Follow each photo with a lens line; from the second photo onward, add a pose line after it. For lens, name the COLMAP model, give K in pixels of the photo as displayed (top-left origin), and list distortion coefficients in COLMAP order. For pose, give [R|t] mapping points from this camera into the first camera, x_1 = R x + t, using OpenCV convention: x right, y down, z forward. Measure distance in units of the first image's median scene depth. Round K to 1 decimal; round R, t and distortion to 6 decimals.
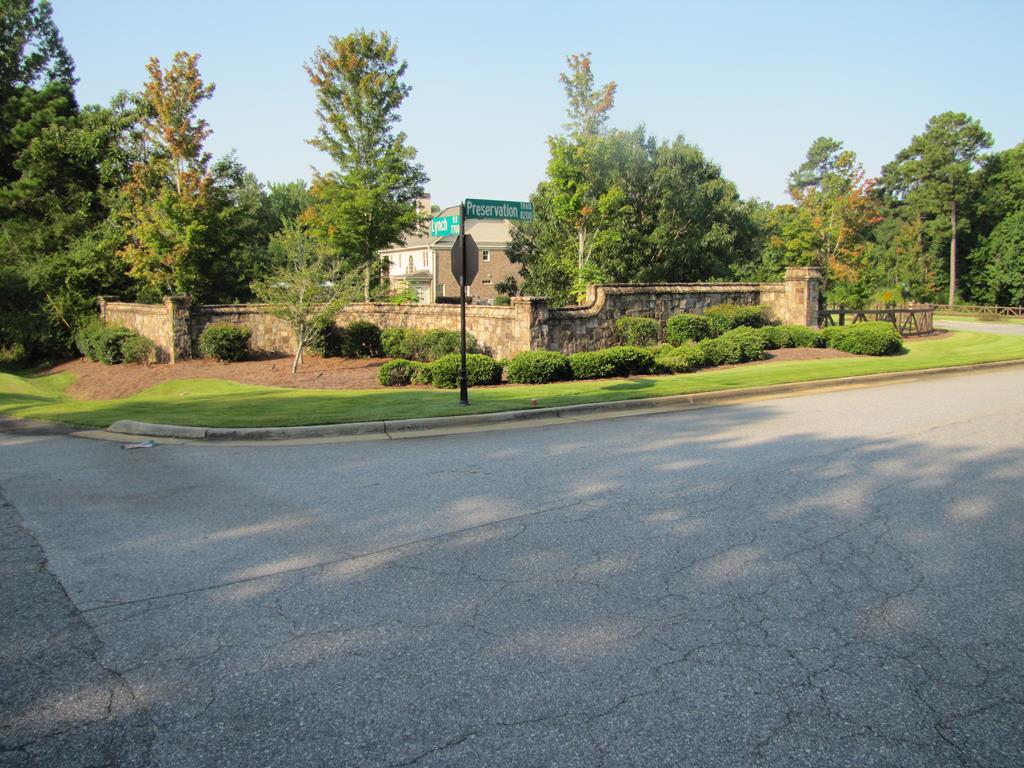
lens RADIAL K [[887.9, 0, 503.7], [0, 887.9, 374.5], [0, 0, 1]] dist [-0.163310, 0.125897]
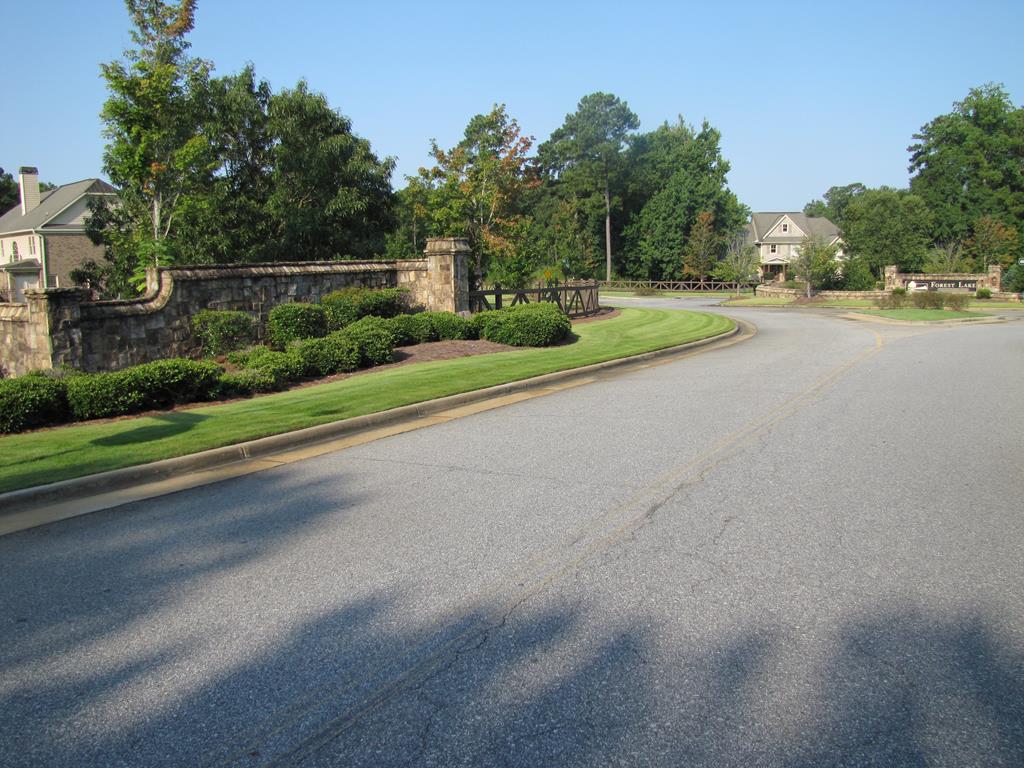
lens RADIAL K [[887.9, 0, 514.7], [0, 887.9, 377.3], [0, 0, 1]] dist [-0.163310, 0.125897]
pose [[0.928630, -0.060959, 0.365964, 0.084241], [0.053582, 0.998104, 0.030290, -0.014973], [-0.367116, -0.008519, 0.930136, 0.194591]]
